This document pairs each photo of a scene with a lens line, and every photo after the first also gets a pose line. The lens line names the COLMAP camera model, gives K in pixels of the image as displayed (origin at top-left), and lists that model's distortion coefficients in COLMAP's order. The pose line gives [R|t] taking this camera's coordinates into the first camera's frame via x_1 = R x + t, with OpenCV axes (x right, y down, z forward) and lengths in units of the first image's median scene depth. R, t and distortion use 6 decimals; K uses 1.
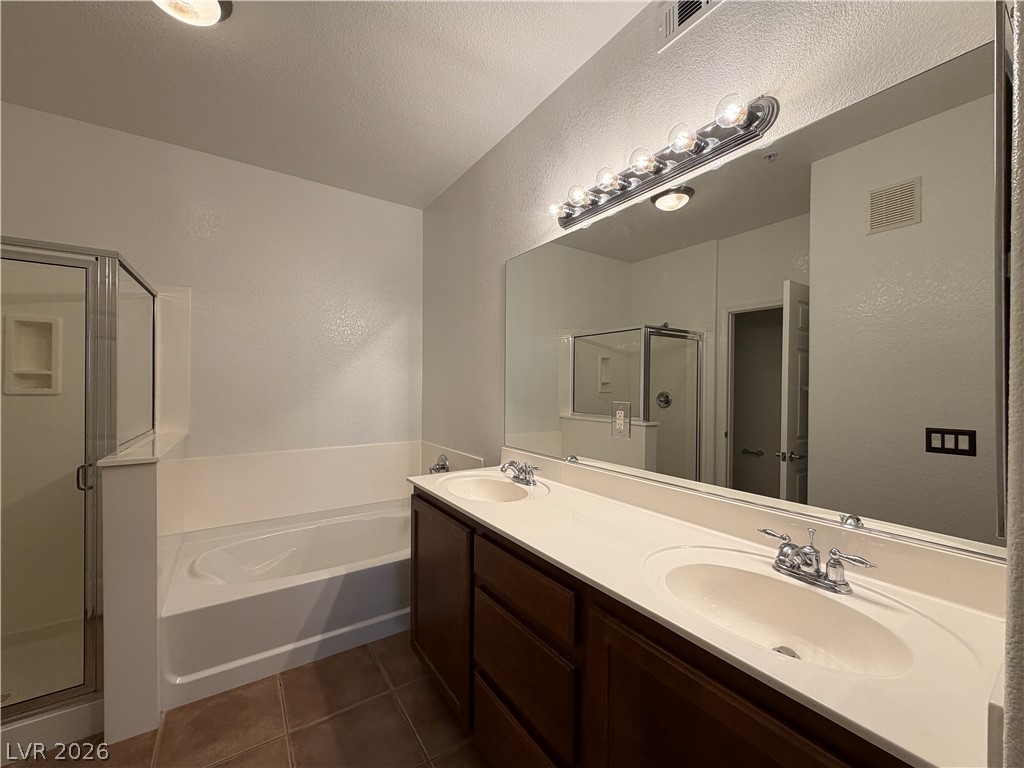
lens RADIAL K [[408.0, 0, 507.4], [0, 408.0, 384.7], [0, 0, 1]] dist [-0.001067, 0.000083]
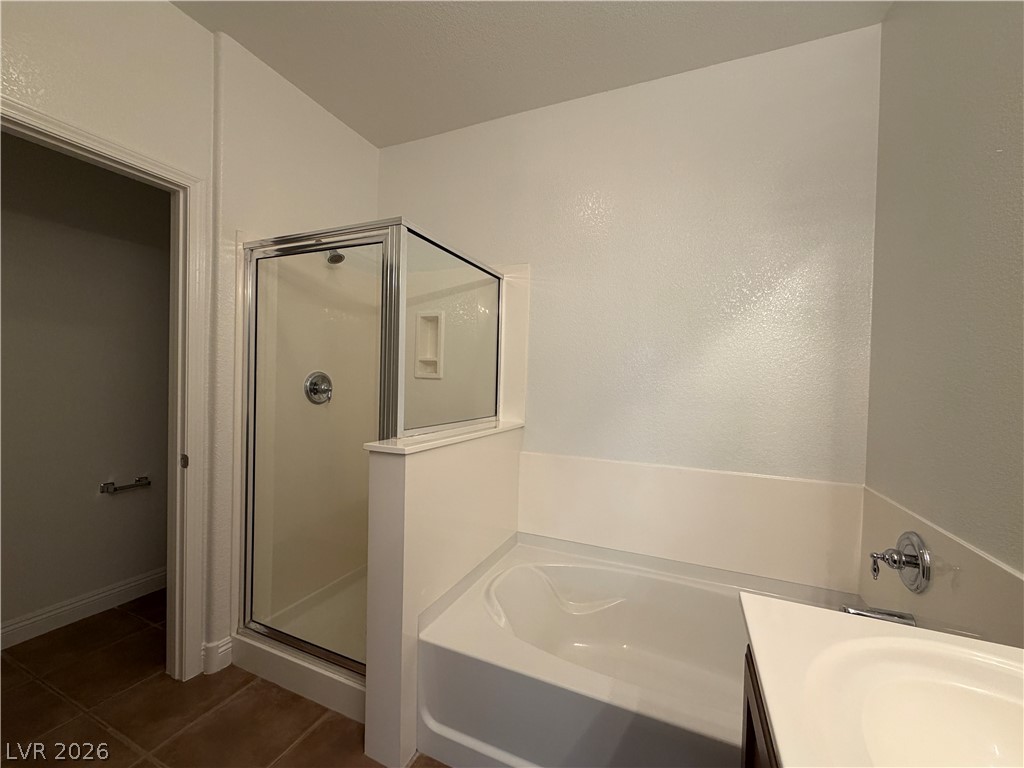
lens RADIAL K [[408.0, 0, 507.4], [0, 408.0, 384.7], [0, 0, 1]] dist [-0.001067, 0.000083]
pose [[0.543880, 0.025691, -0.838770, -0.037750], [-0.018887, 0.999653, 0.018372, 0.014061], [0.838951, 0.005850, 0.544176, 0.467853]]
